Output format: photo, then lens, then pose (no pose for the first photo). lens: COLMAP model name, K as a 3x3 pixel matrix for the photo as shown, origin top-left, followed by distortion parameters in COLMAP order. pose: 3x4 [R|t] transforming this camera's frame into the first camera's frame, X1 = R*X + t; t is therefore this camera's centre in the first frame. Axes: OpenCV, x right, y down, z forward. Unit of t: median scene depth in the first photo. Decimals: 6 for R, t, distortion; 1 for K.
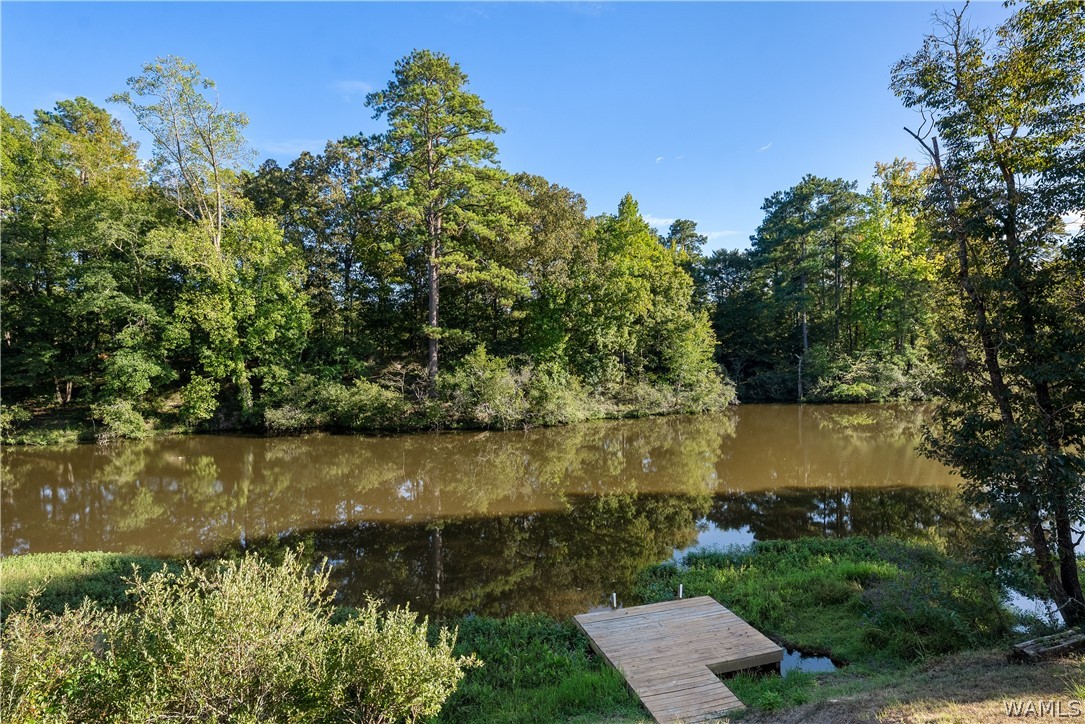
lens RADIAL K [[578.7, 0, 534.8], [0, 578.7, 360.5], [0, 0, 1]] dist [0.002324, -0.002367]
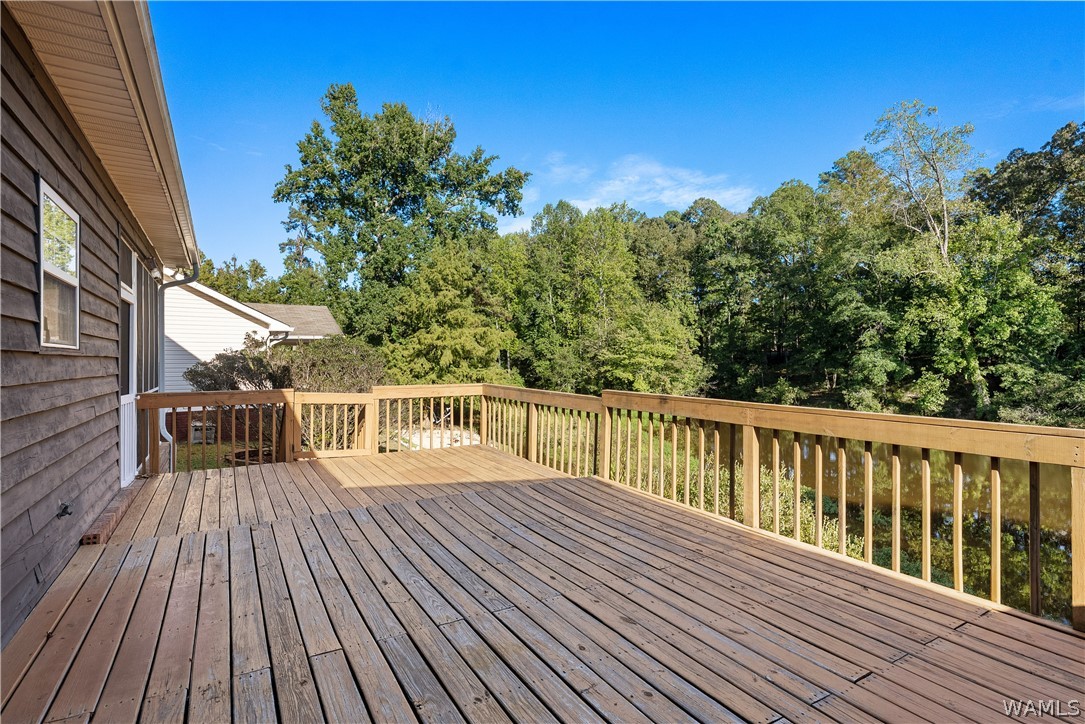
lens RADIAL K [[536.5, 0, 543.7], [0, 536.5, 356.9], [0, 0, 1]] dist [0.004535, -0.004764]
pose [[0.330915, 0.005110, -0.943647, 0.110787], [-0.003288, 0.999986, 0.004262, -0.003091], [0.943655, 0.001692, 0.330927, -0.031042]]
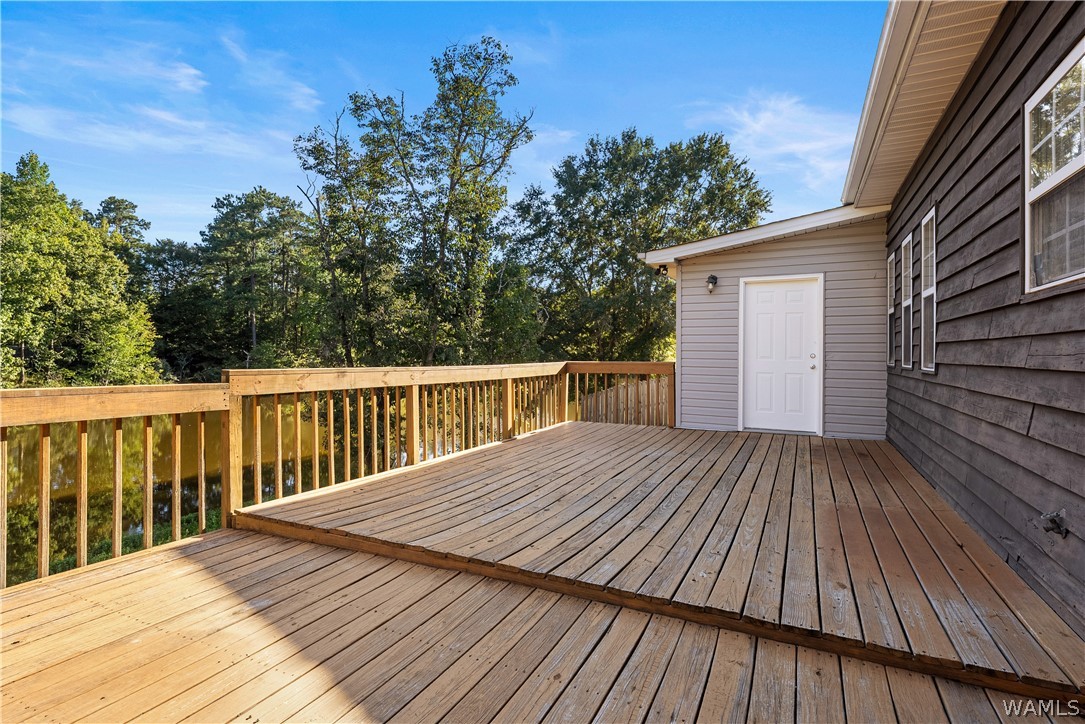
lens RADIAL K [[536.5, 0, 543.9], [0, 536.5, 351.4], [0, 0, 1]] dist [0.004535, -0.004764]
pose [[0.606234, 0.016821, 0.795109, -0.004258], [-0.008499, 0.999856, -0.014673, 0.001768], [-0.795241, 0.002137, 0.606289, -0.052842]]
